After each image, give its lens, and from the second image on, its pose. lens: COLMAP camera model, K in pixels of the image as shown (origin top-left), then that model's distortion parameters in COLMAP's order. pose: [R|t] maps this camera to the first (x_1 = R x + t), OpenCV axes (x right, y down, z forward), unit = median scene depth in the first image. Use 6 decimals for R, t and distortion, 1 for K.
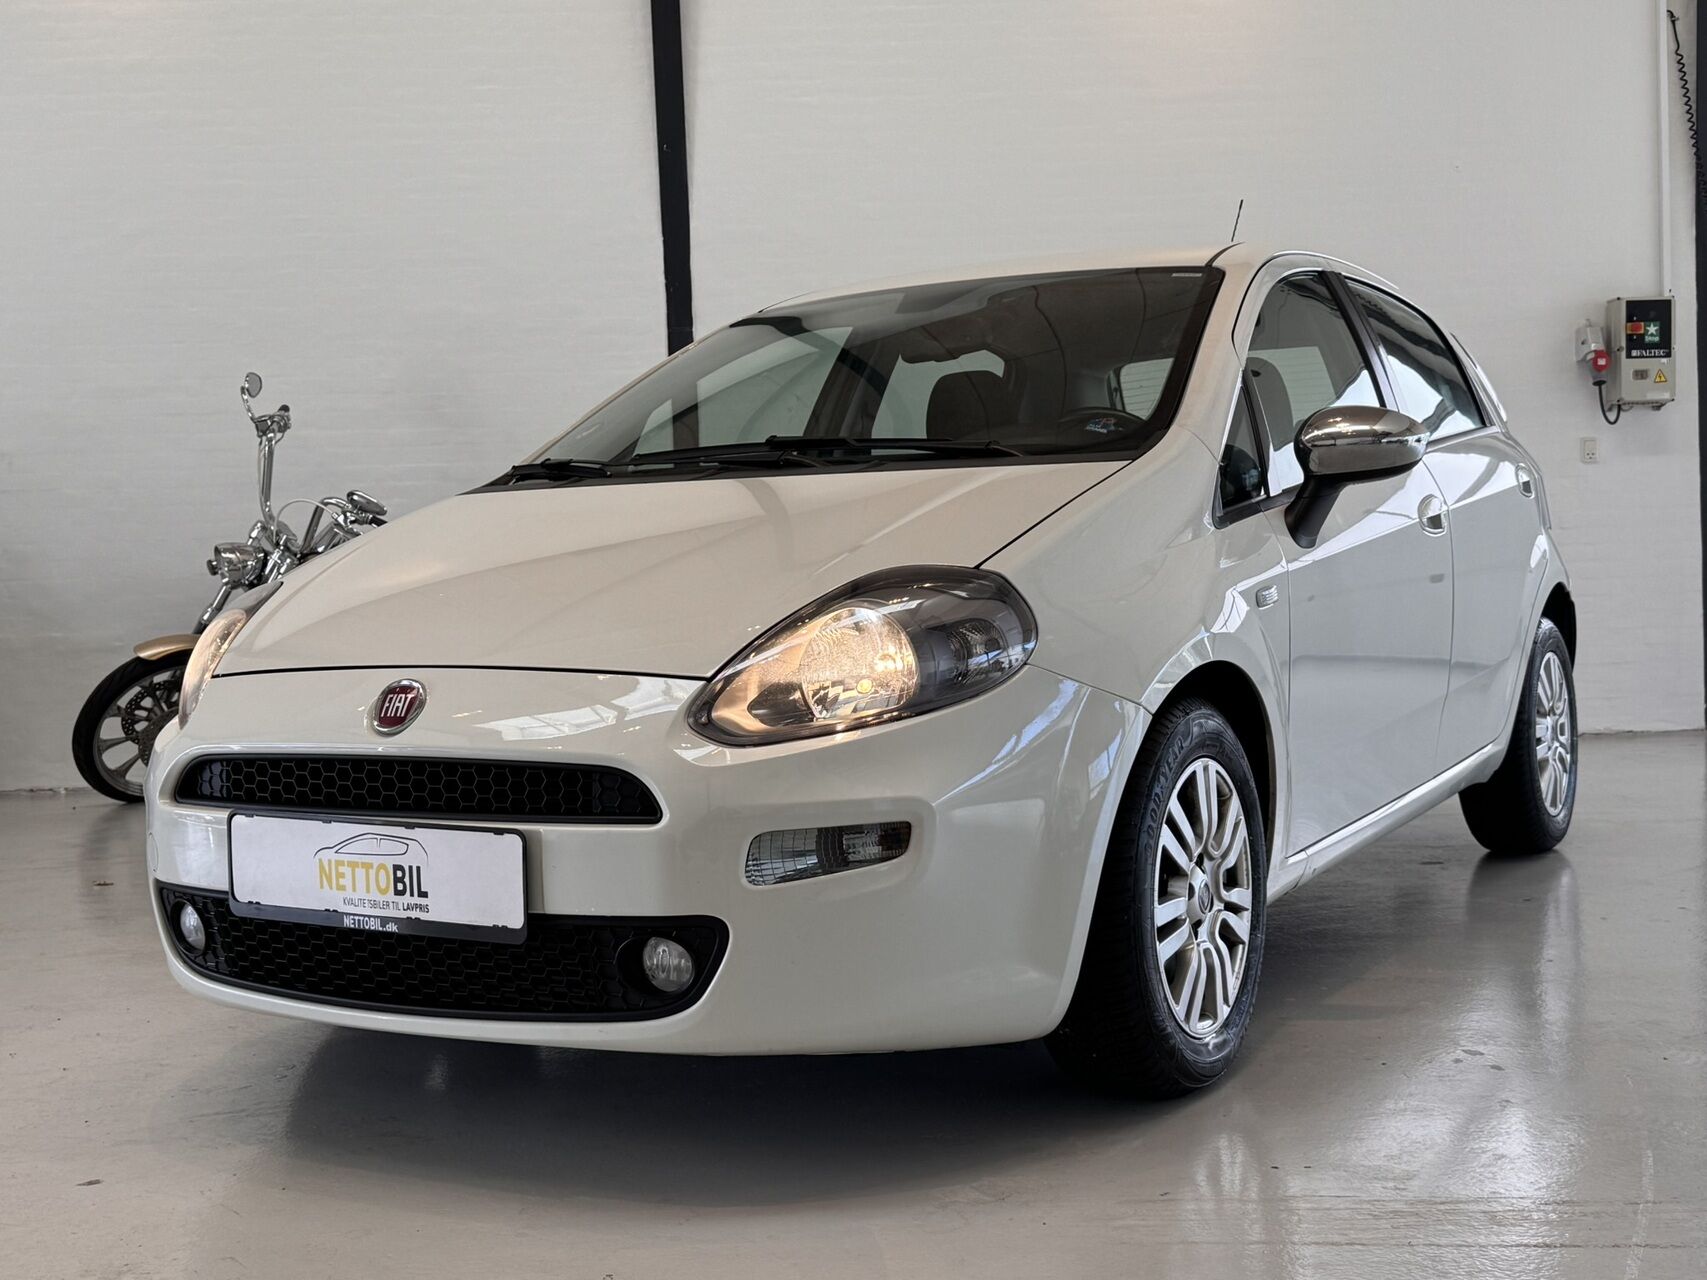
lens RADIAL K [[1996.7, 0, 853.5], [0, 1996.7, 640.0], [0, 0, 1]] dist [0.164861, -0.397072]
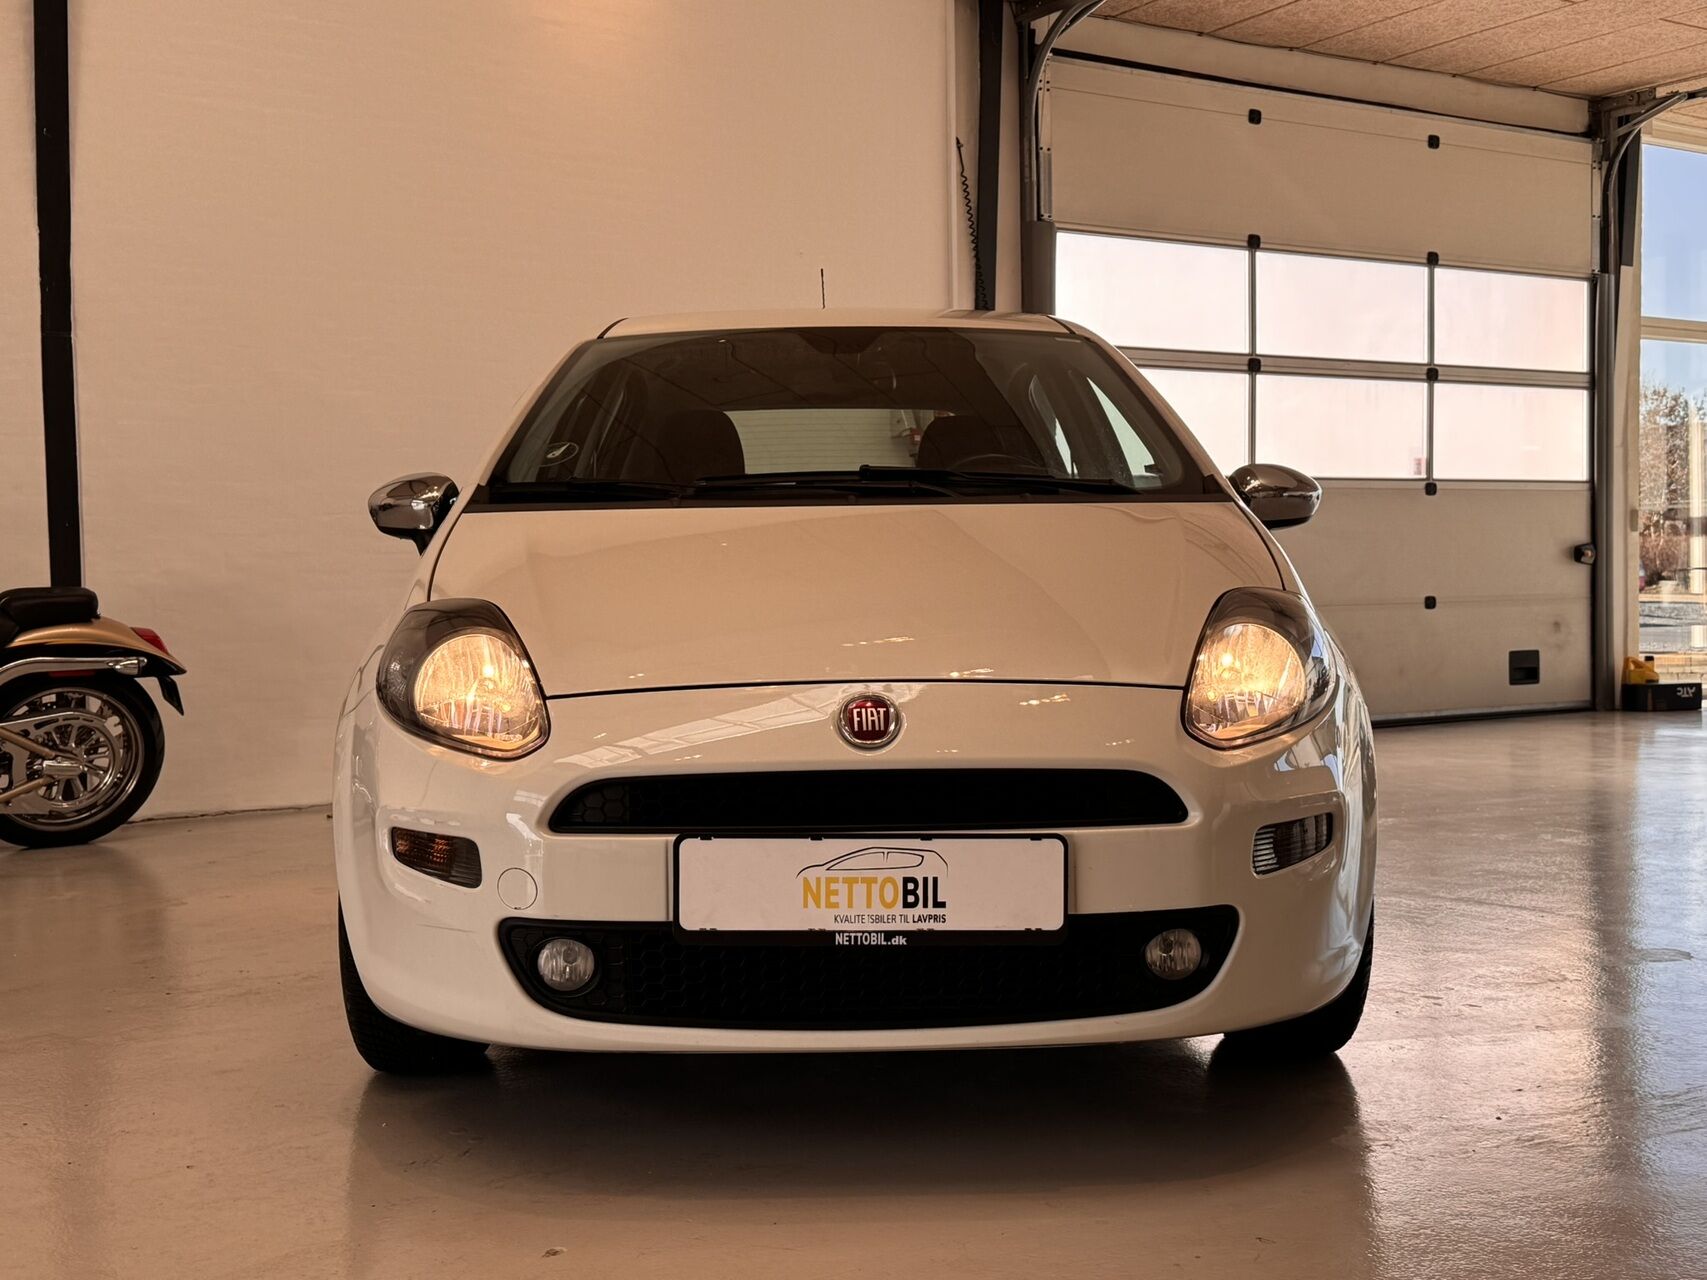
lens RADIAL K [[1996.7, 0, 853.5], [0, 1996.7, 640.0], [0, 0, 1]] dist [0.164861, -0.397072]
pose [[0.855133, 0.007345, 0.518357, -0.761100], [0.007200, 0.999635, -0.026042, 0.019397], [-0.518359, 0.026002, 0.854768, 0.160384]]
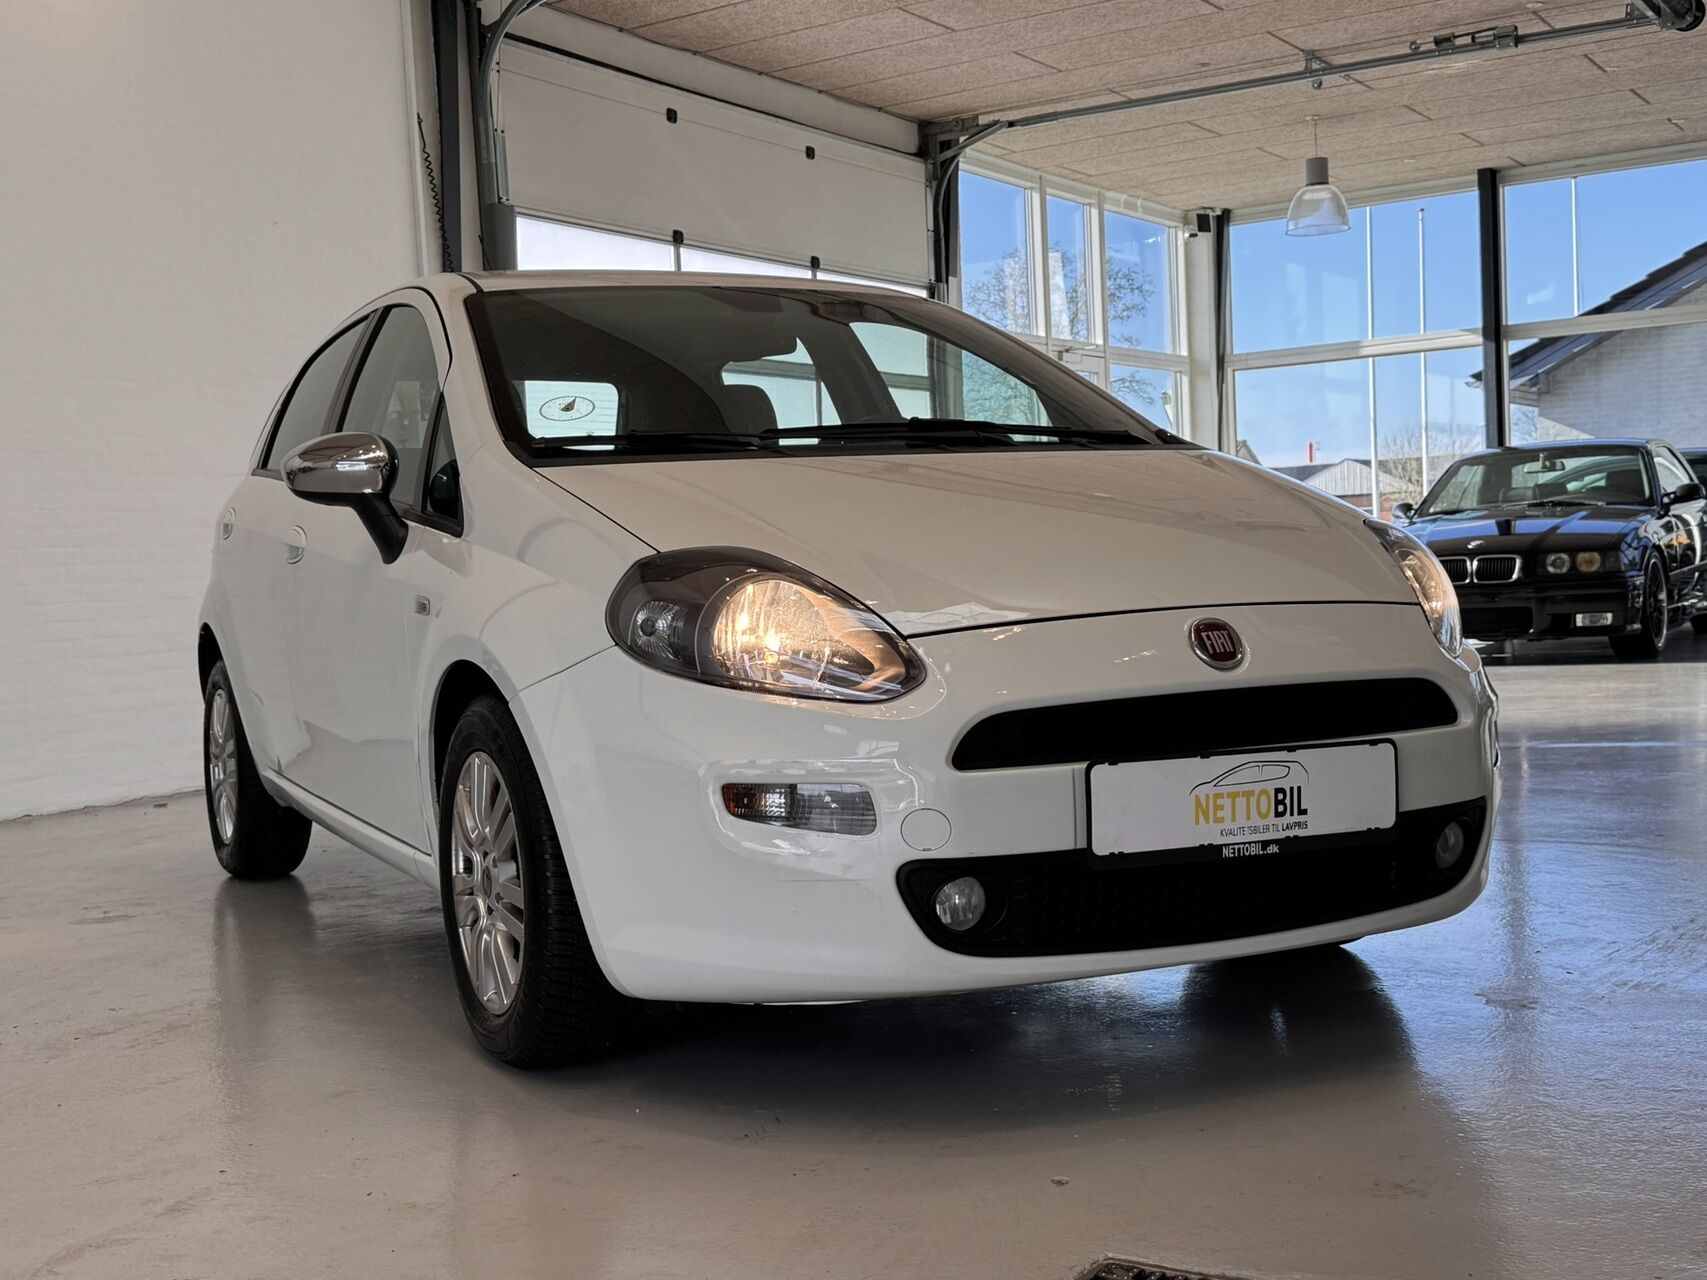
lens RADIAL K [[1996.7, 0, 853.5], [0, 1996.7, 640.0], [0, 0, 1]] dist [0.164861, -0.397072]
pose [[0.567799, -0.022094, 0.822871, -1.207680], [0.061605, 0.997977, -0.015713, 0.037035], [-0.820859, 0.059615, 0.568011, 0.577166]]
